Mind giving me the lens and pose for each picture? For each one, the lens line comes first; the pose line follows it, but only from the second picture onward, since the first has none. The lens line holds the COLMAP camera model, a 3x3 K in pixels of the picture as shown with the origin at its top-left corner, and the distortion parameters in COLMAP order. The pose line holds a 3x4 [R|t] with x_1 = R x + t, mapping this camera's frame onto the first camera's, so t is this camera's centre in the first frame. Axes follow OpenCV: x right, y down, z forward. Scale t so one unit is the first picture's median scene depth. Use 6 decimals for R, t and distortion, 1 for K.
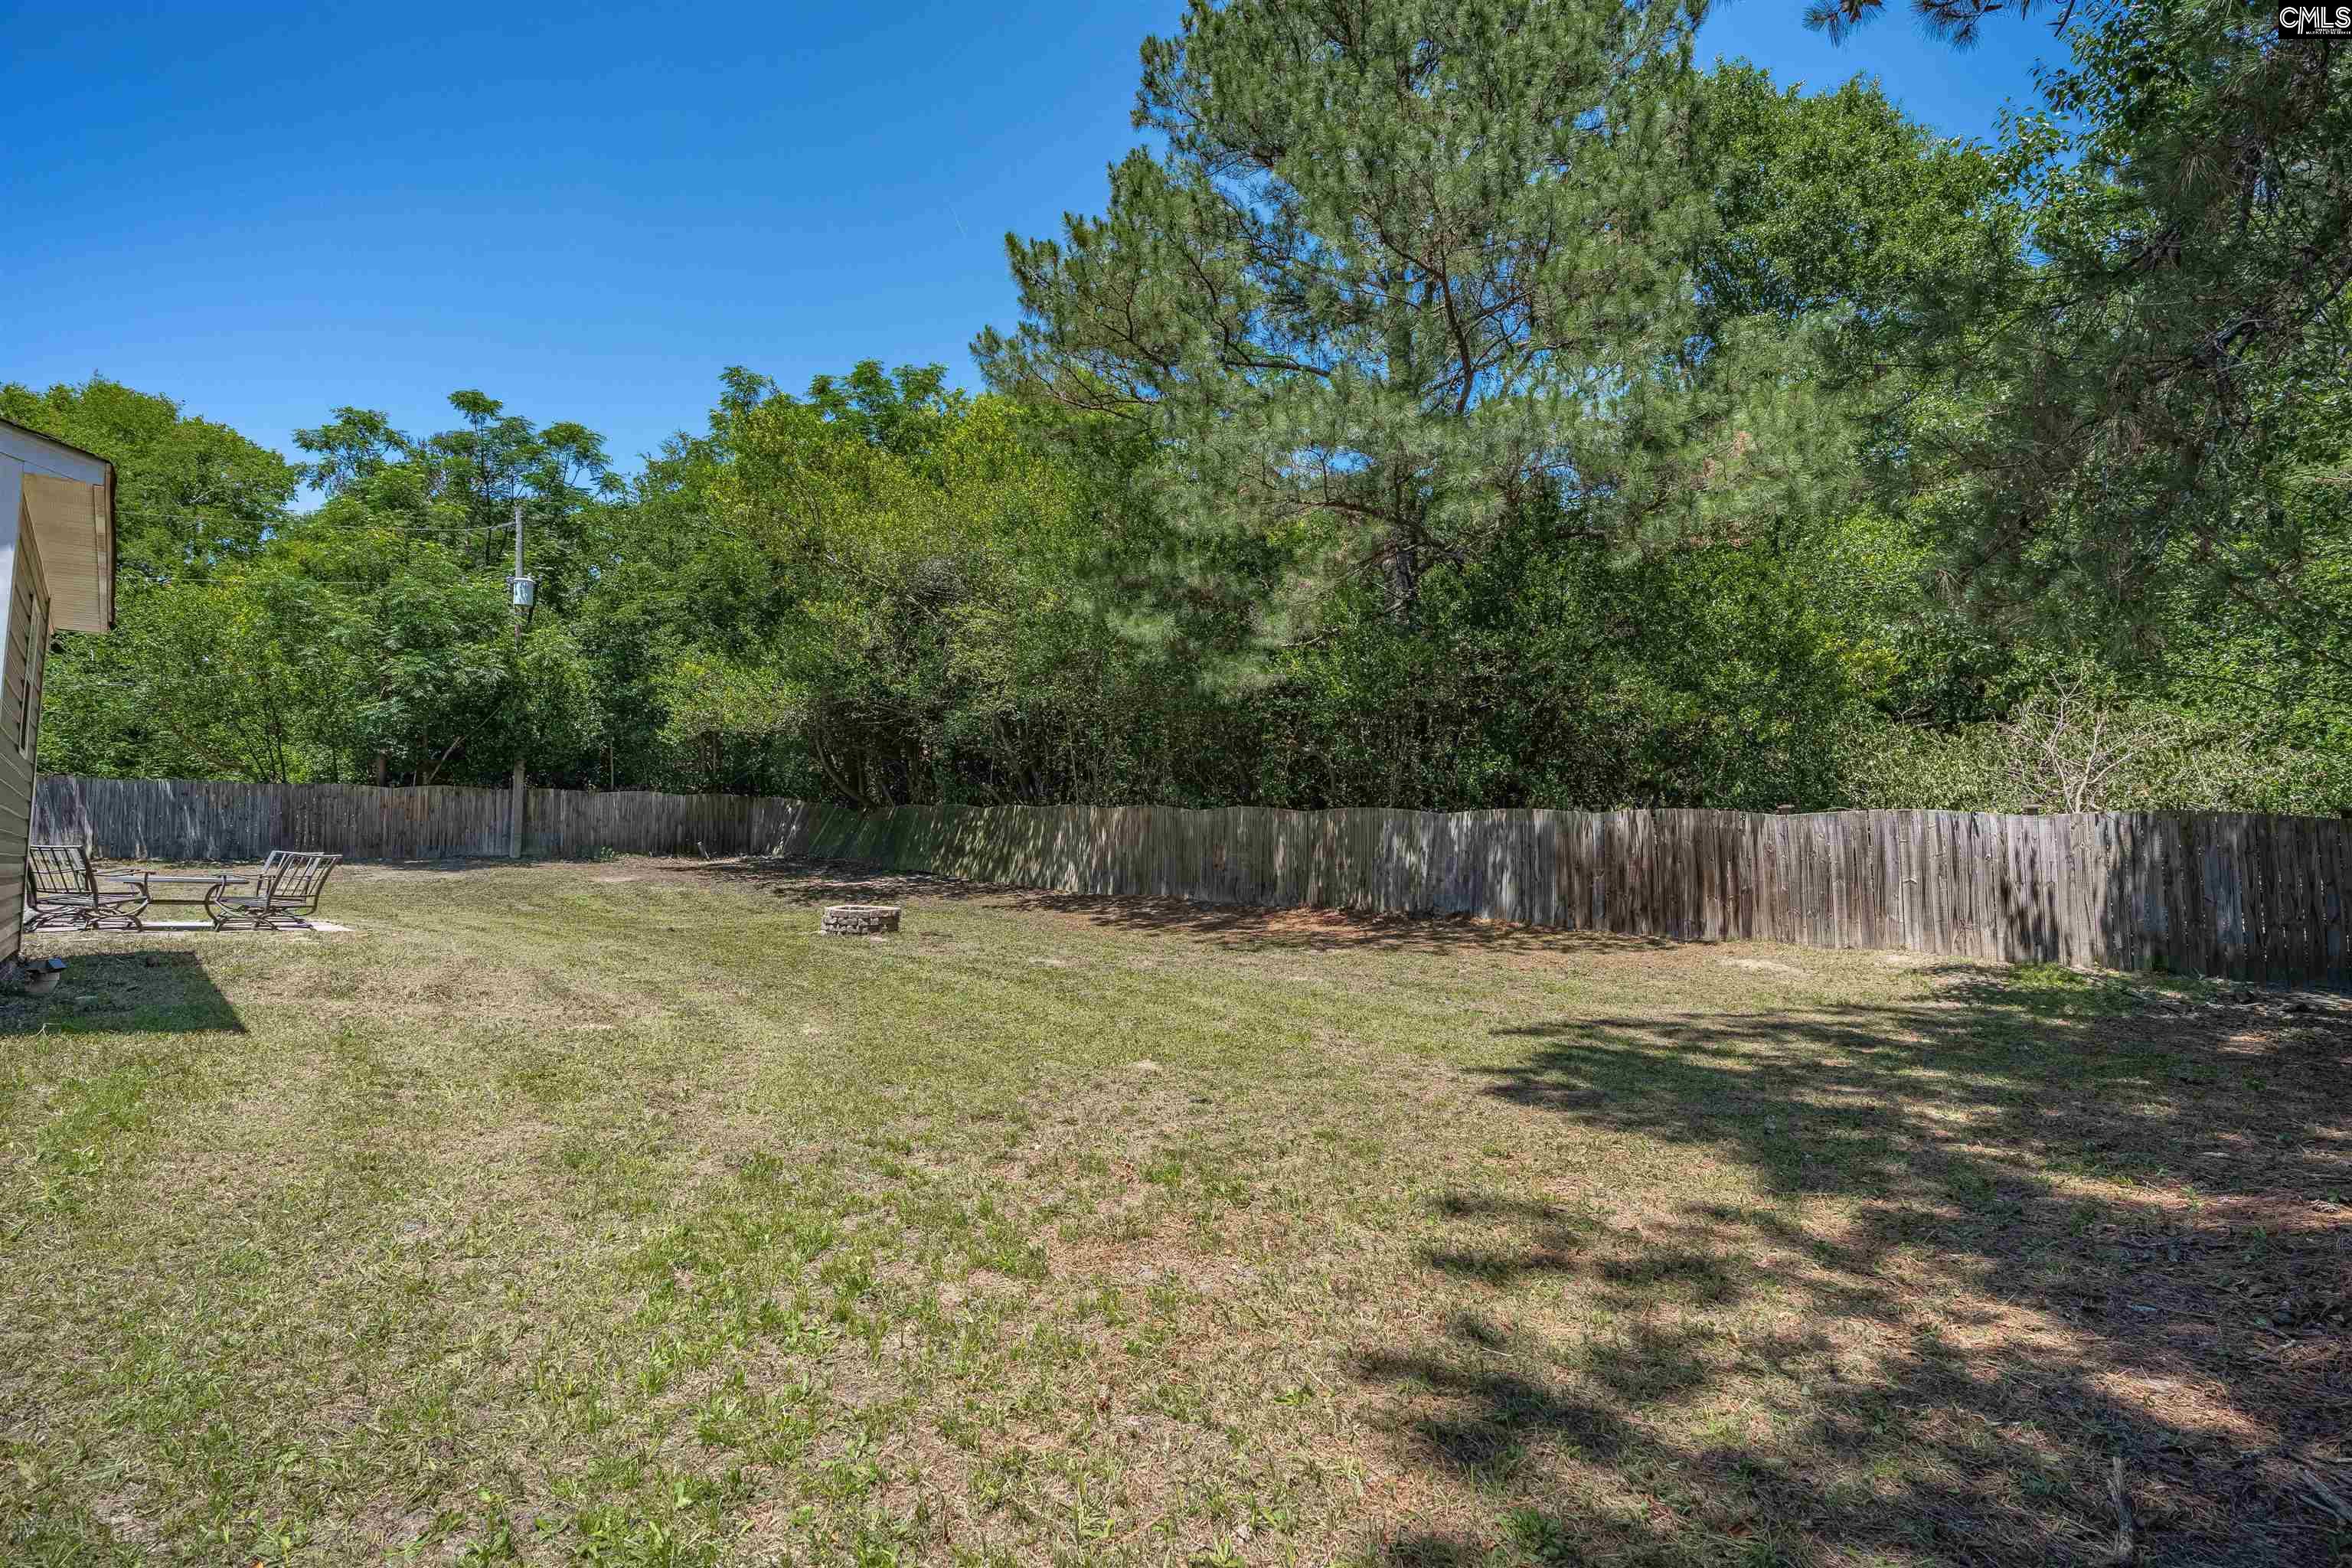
lens RADIAL K [[1084.6, 0, 1195.7], [0, 1084.6, 775.8], [0, 0, 1]] dist [-0.027718, 0.000487]
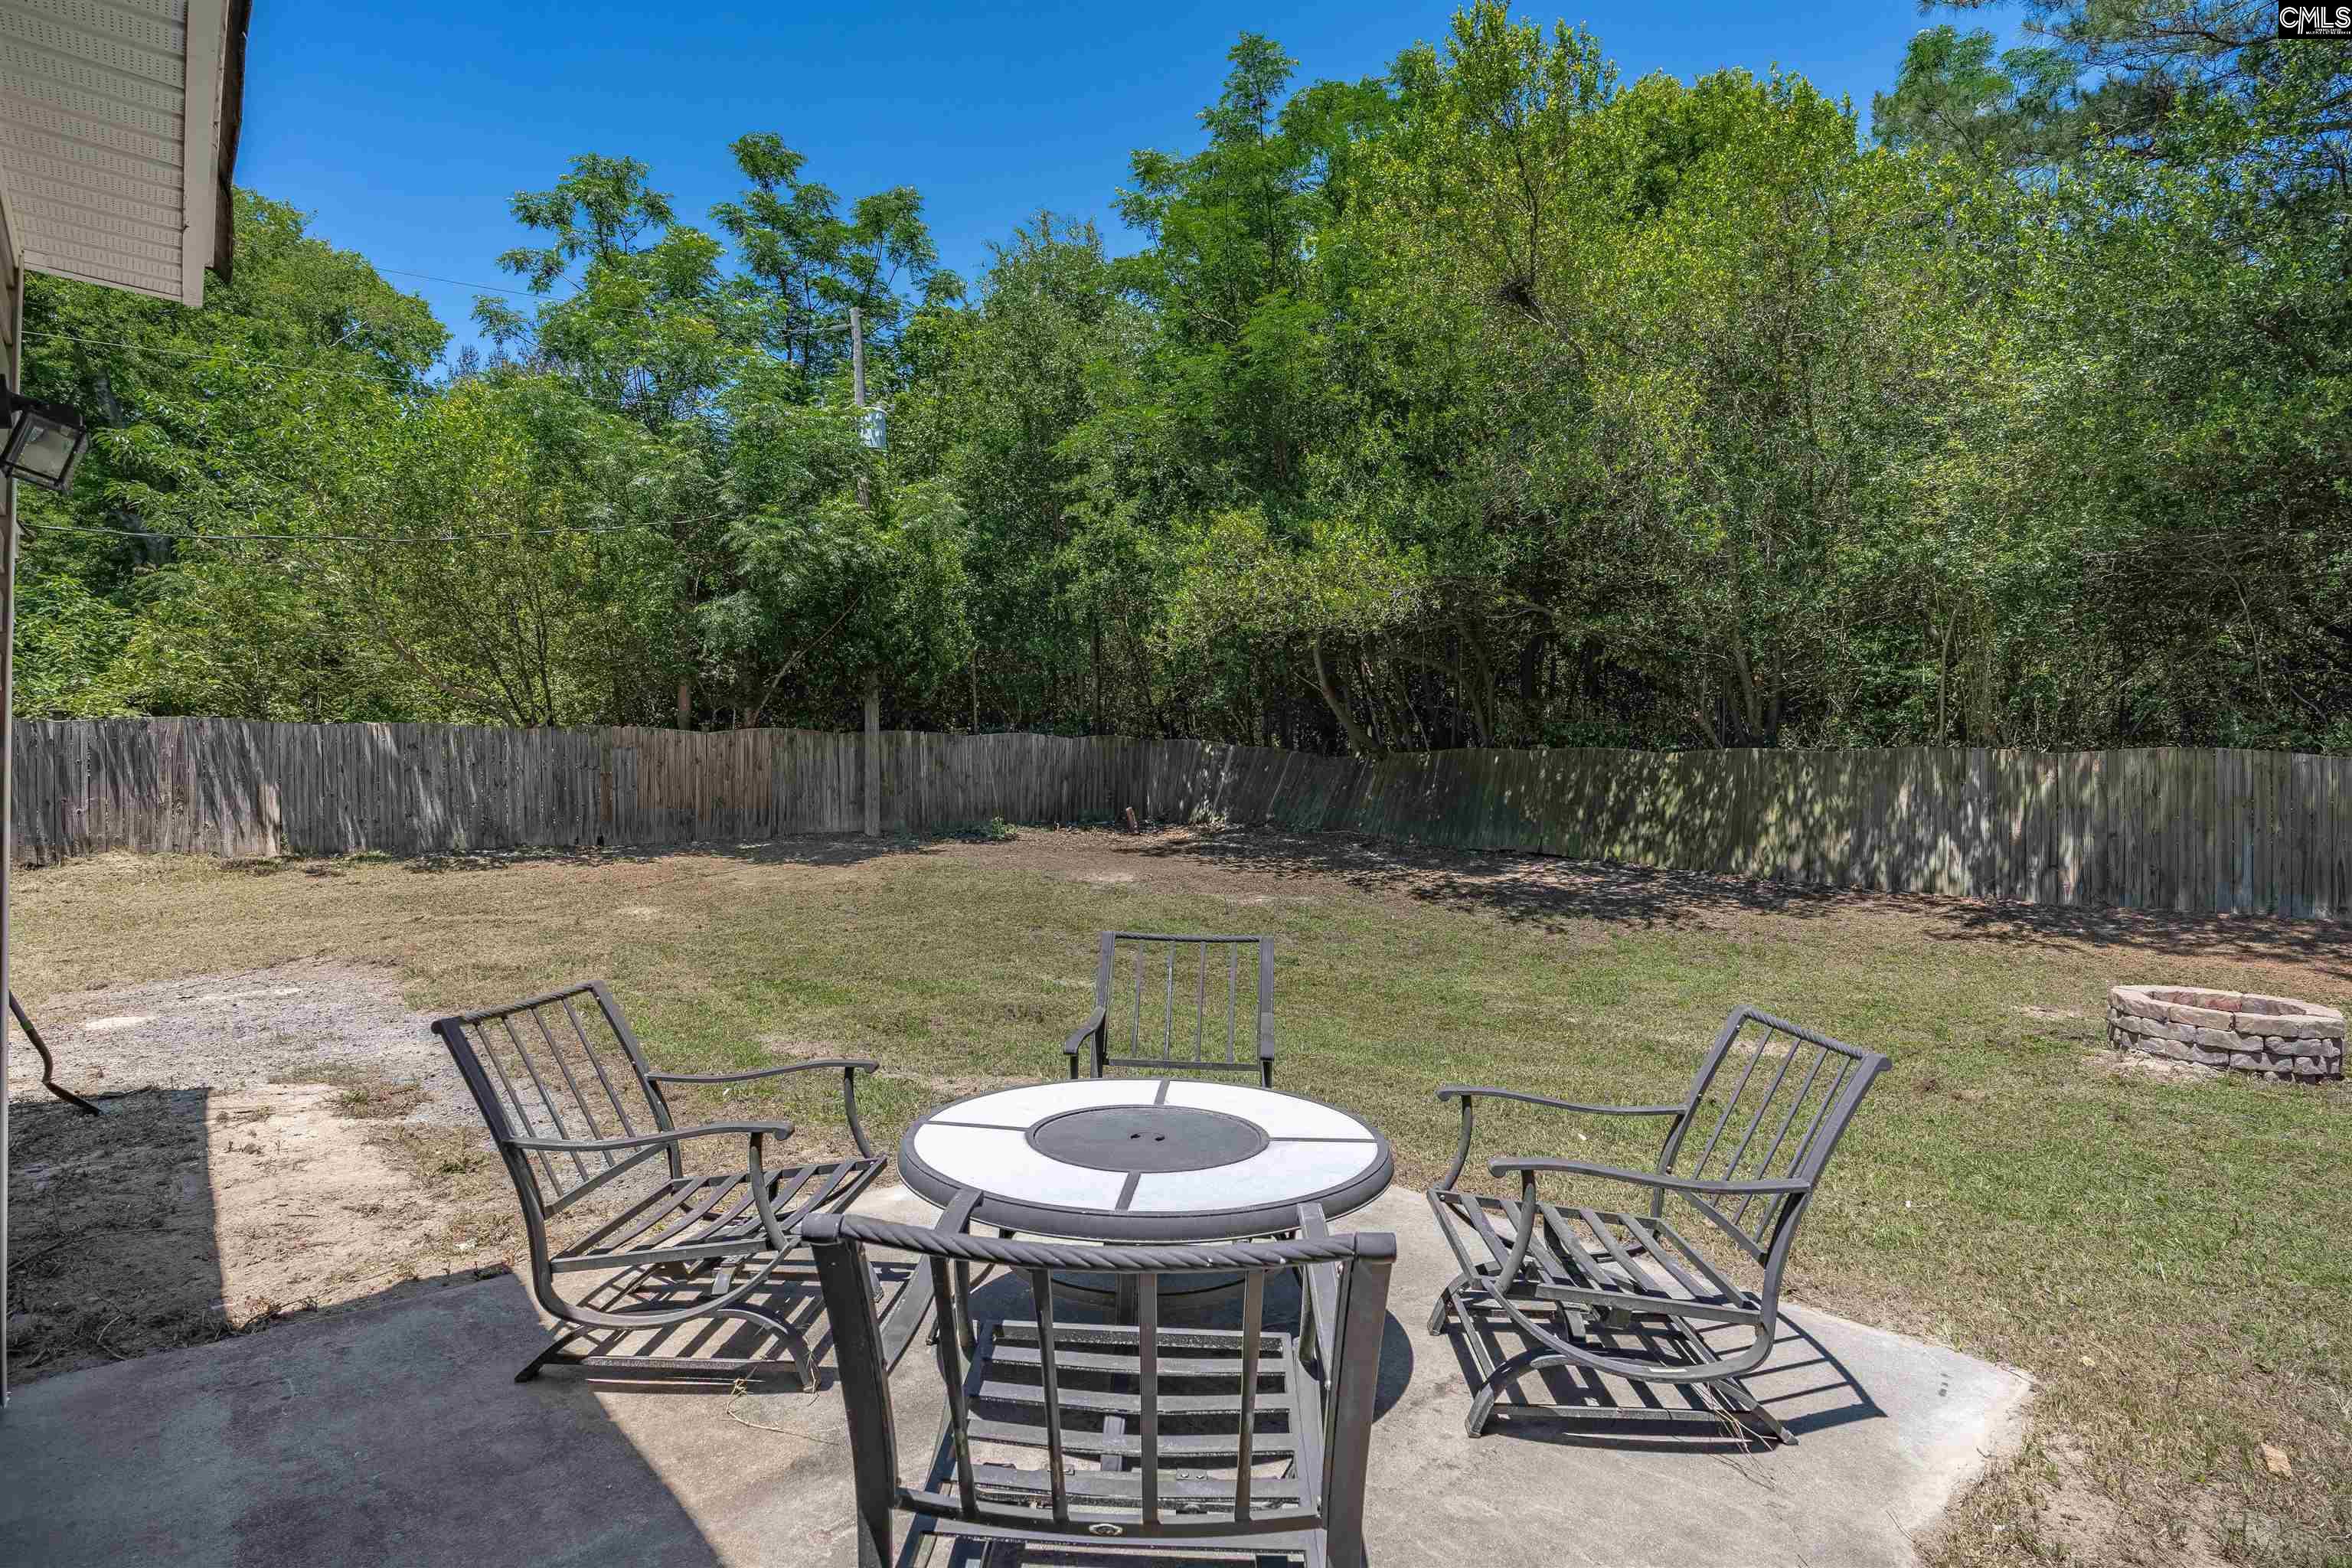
lens RADIAL K [[1084.6, 0, 1195.7], [0, 1084.6, 775.8], [0, 0, 1]] dist [-0.027718, 0.000487]
pose [[0.999373, -0.015409, -0.031885, -0.436424], [0.017077, 0.998463, 0.052717, 0.008436], [0.031023, -0.053228, 0.998100, 0.355550]]
